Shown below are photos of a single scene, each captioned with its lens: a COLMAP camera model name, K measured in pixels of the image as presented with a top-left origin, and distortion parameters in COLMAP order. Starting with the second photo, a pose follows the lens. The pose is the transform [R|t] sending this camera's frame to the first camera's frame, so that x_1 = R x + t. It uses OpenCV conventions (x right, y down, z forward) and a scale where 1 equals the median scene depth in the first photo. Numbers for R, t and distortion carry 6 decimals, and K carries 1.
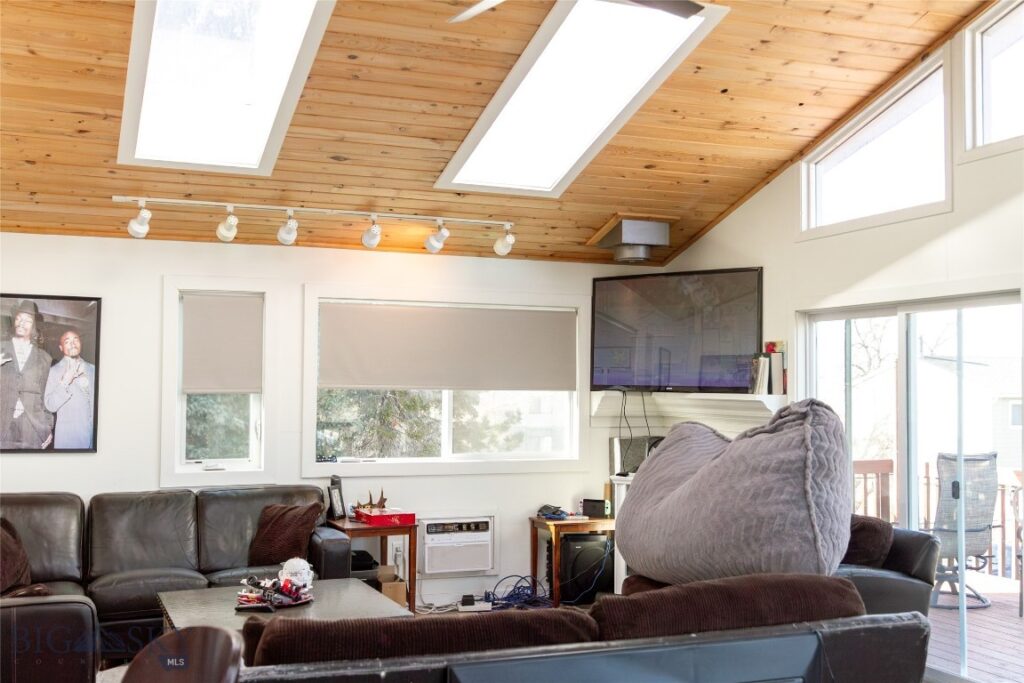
lens RADIAL K [[1093.5, 0, 512.0], [0, 1093.5, 341.5], [0, 0, 1]] dist [0.013499, 0.006785]
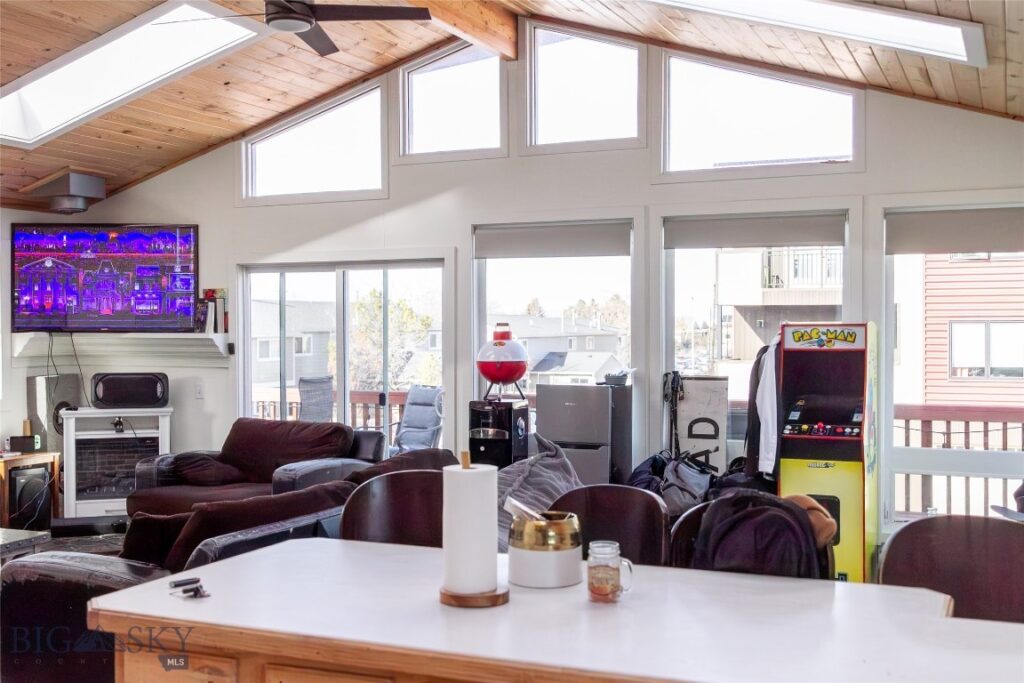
lens RADIAL K [[1093.5, 0, 512.0], [0, 1093.5, 341.5], [0, 0, 1]] dist [0.013499, 0.006785]
pose [[0.714122, -0.022735, 0.699652, -0.378189], [-0.019166, 0.998463, 0.052007, -0.011329], [-0.699758, -0.050549, 0.712589, -0.085205]]
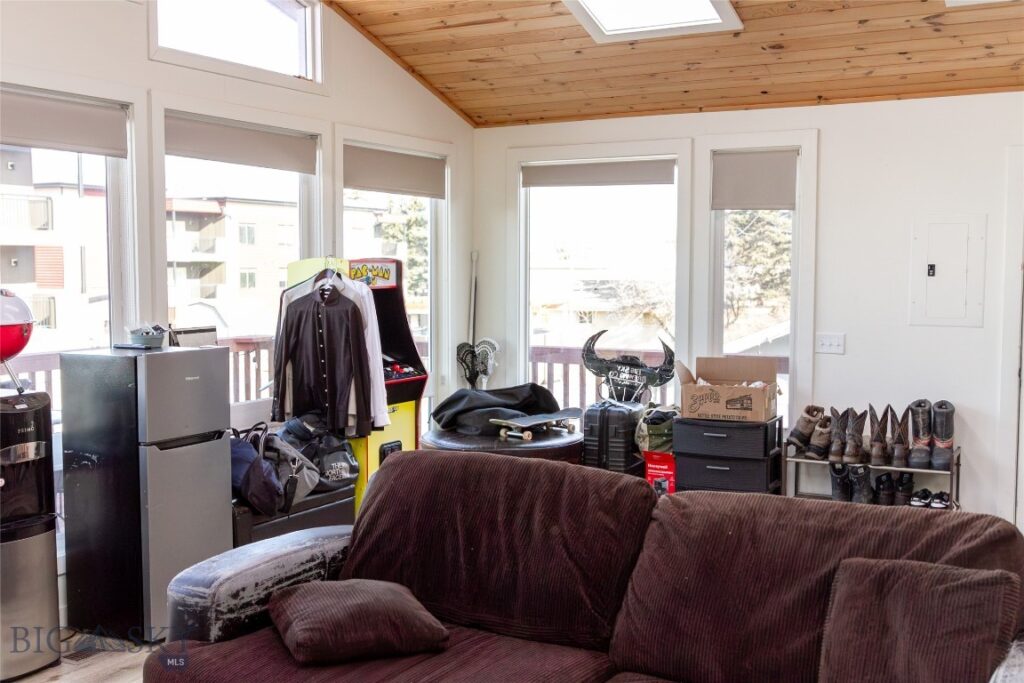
lens RADIAL K [[1093.5, 0, 512.0], [0, 1093.5, 341.5], [0, 0, 1]] dist [0.013499, 0.006785]
pose [[-0.641229, -0.064337, 0.764648, -0.271786], [-0.038966, 0.997923, 0.051288, 0.033824], [-0.766360, 0.003092, -0.642404, 0.887312]]
